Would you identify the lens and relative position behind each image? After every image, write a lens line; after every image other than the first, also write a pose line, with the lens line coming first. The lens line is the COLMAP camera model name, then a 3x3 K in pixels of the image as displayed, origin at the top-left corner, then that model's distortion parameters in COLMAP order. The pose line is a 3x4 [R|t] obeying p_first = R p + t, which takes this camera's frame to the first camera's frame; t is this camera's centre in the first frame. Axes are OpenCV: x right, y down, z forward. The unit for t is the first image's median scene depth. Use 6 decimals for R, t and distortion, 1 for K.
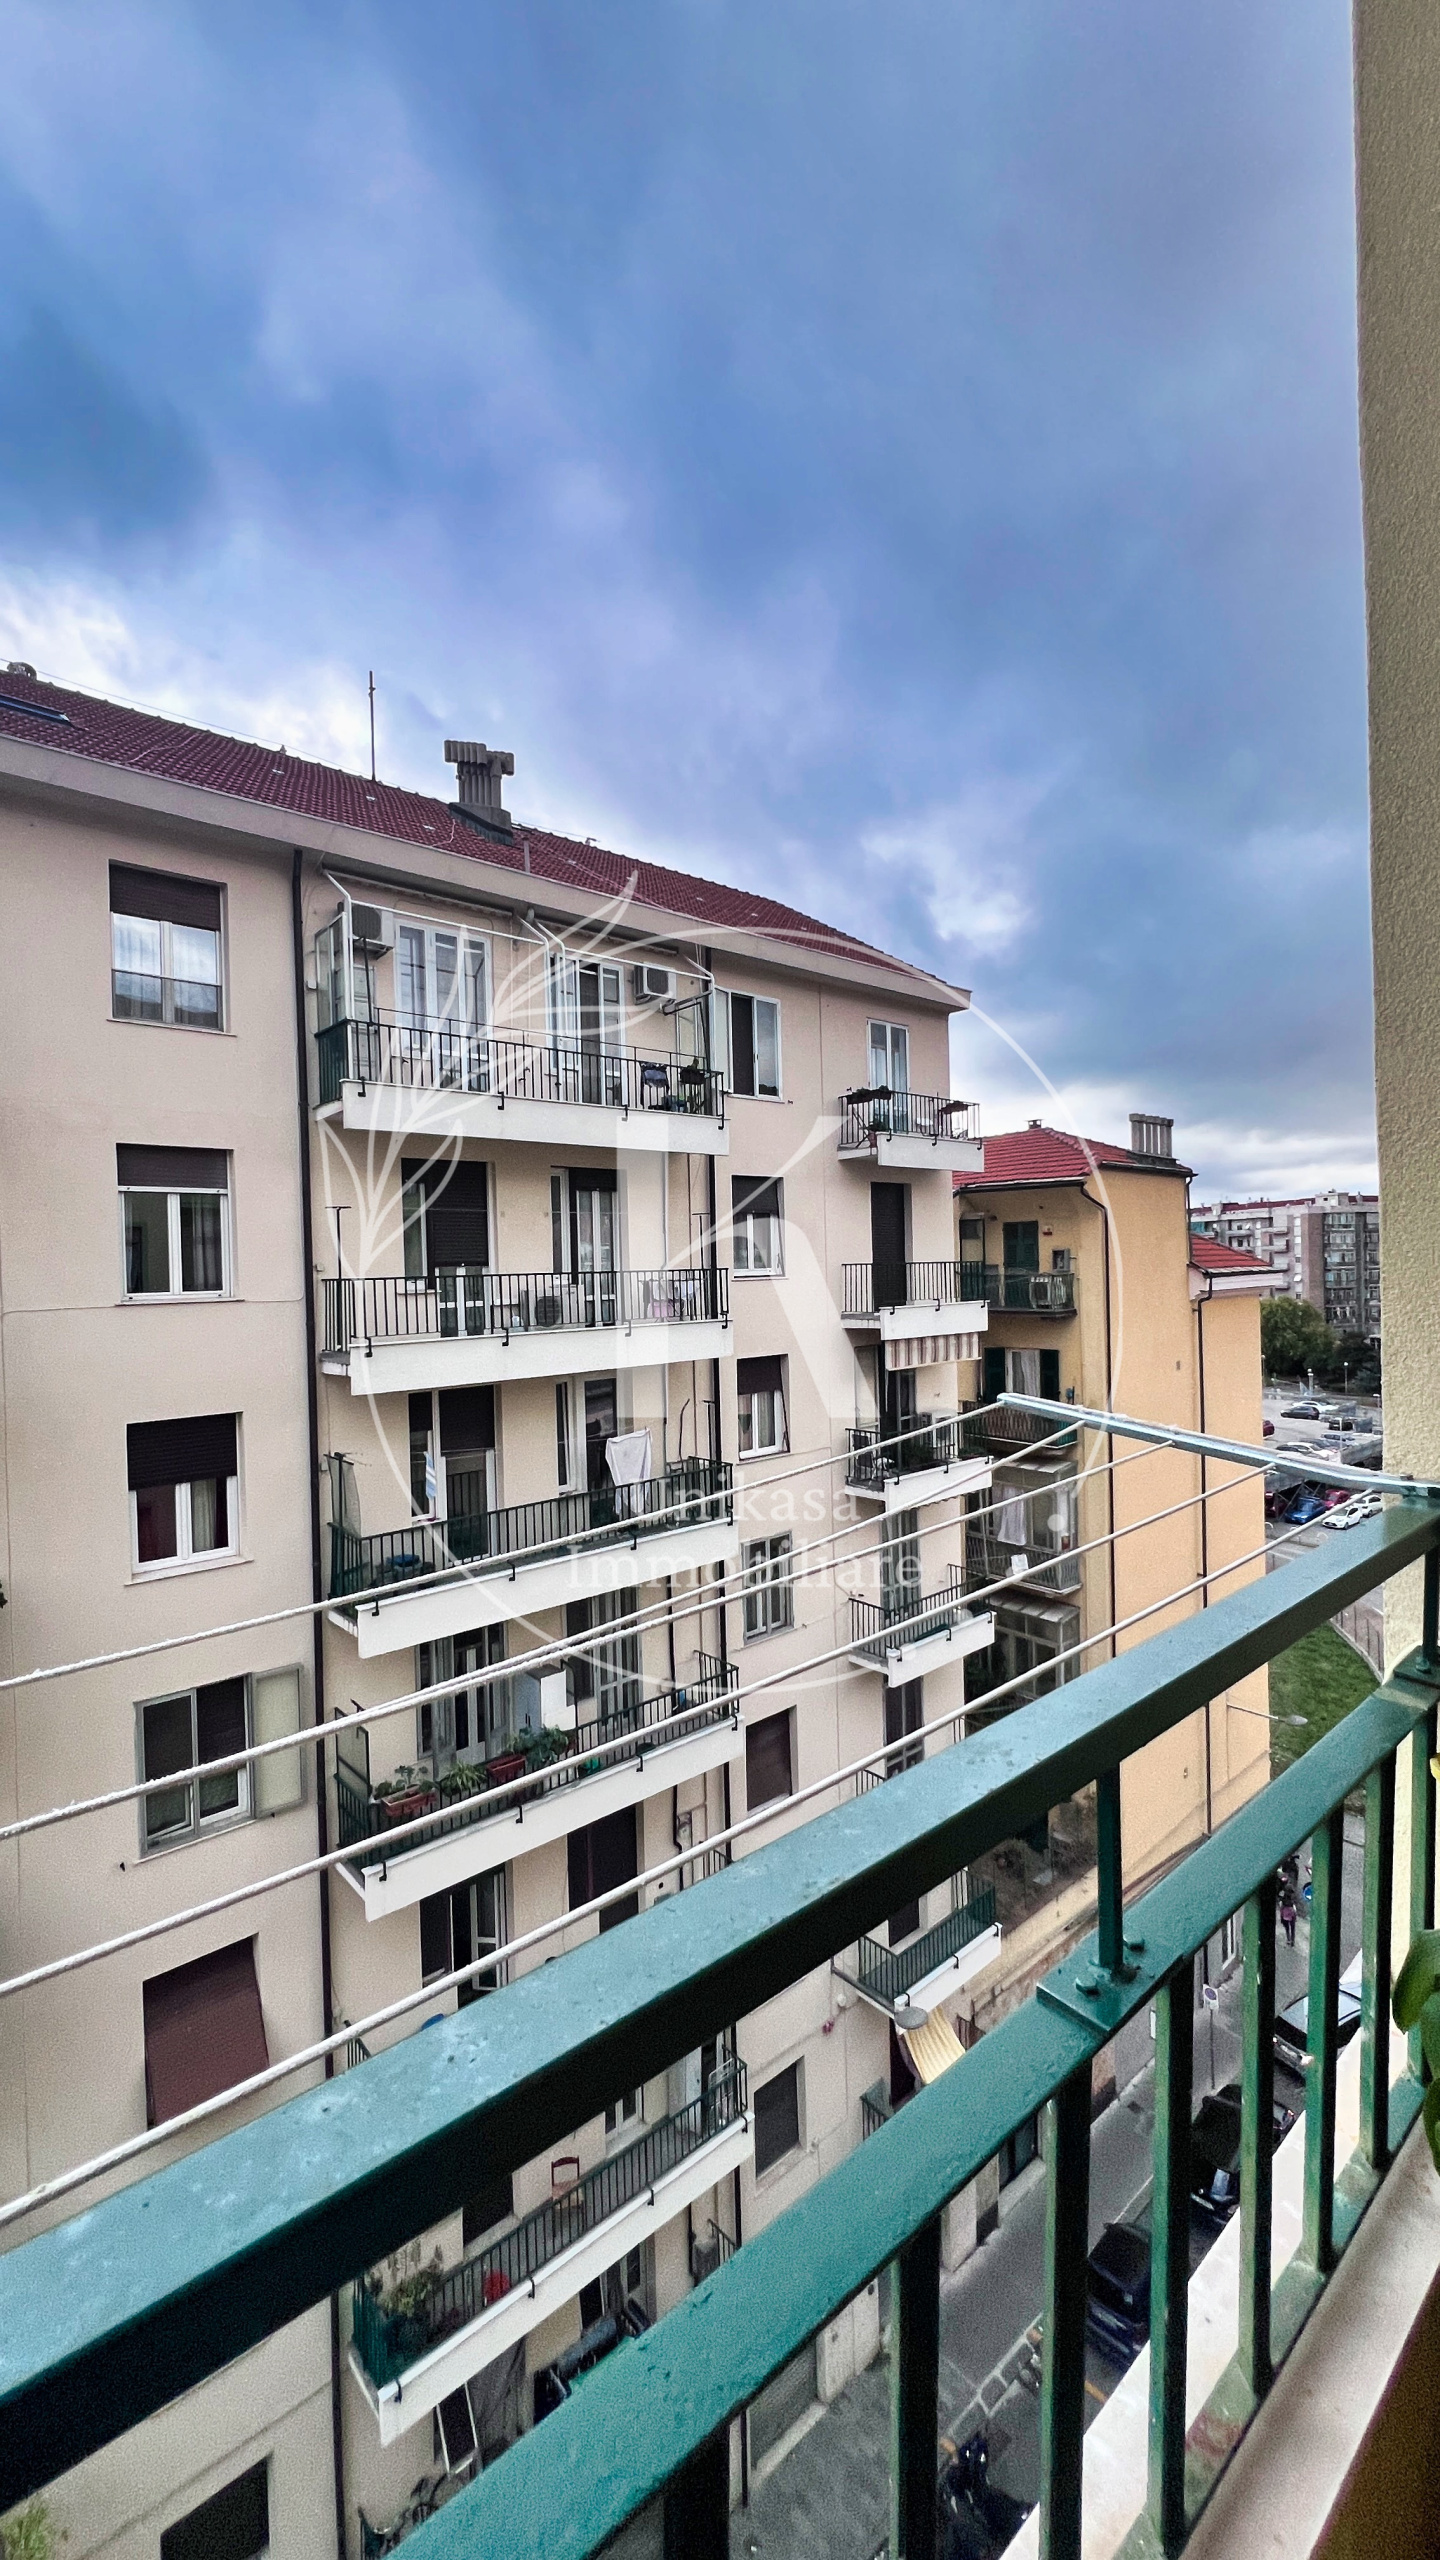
lens RADIAL K [[1026.8, 0, 719.0], [0, 1026.8, 1279.9], [0, 0, 1]] dist [-0.002887, 0.000916]
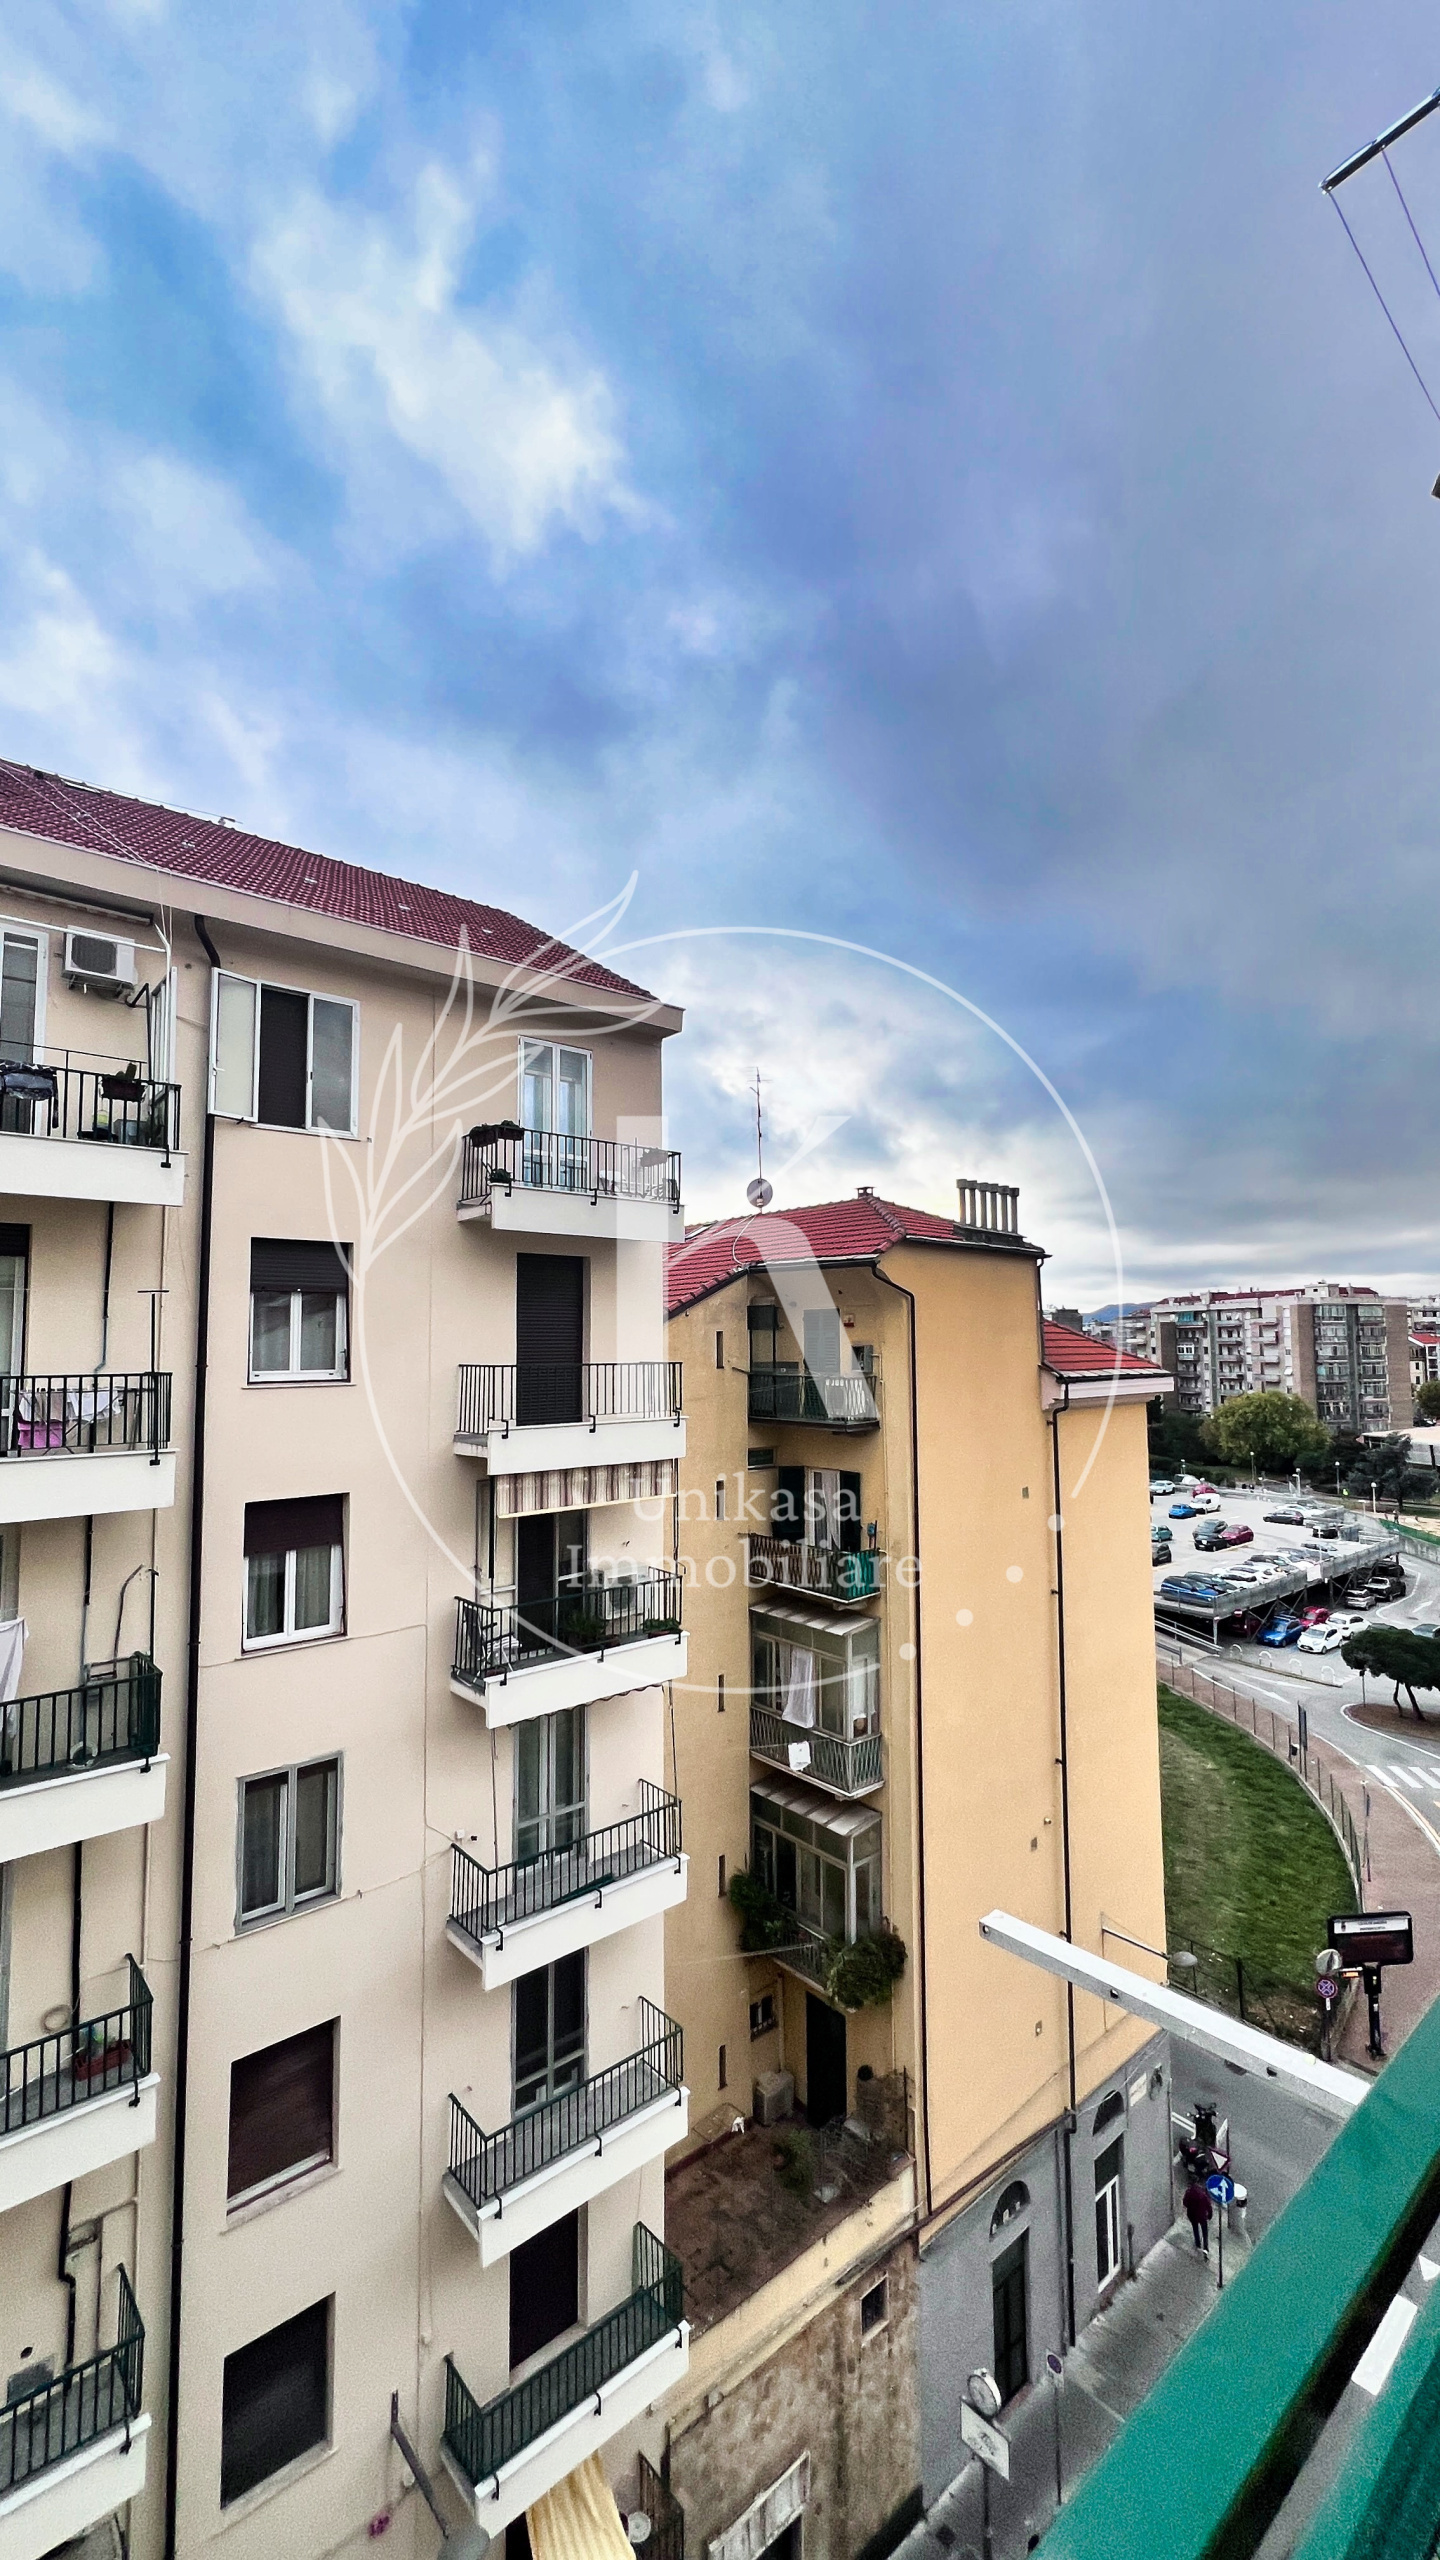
lens RADIAL K [[1026.8, 0, 719.4], [0, 1026.8, 1281.8], [0, 0, 1]] dist [-0.002887, 0.000916]
pose [[0.999852, 0.015889, -0.006629, 0.265168], [-0.016353, 0.996886, -0.077146, -0.018220], [0.005382, 0.077243, 0.996998, 0.235810]]
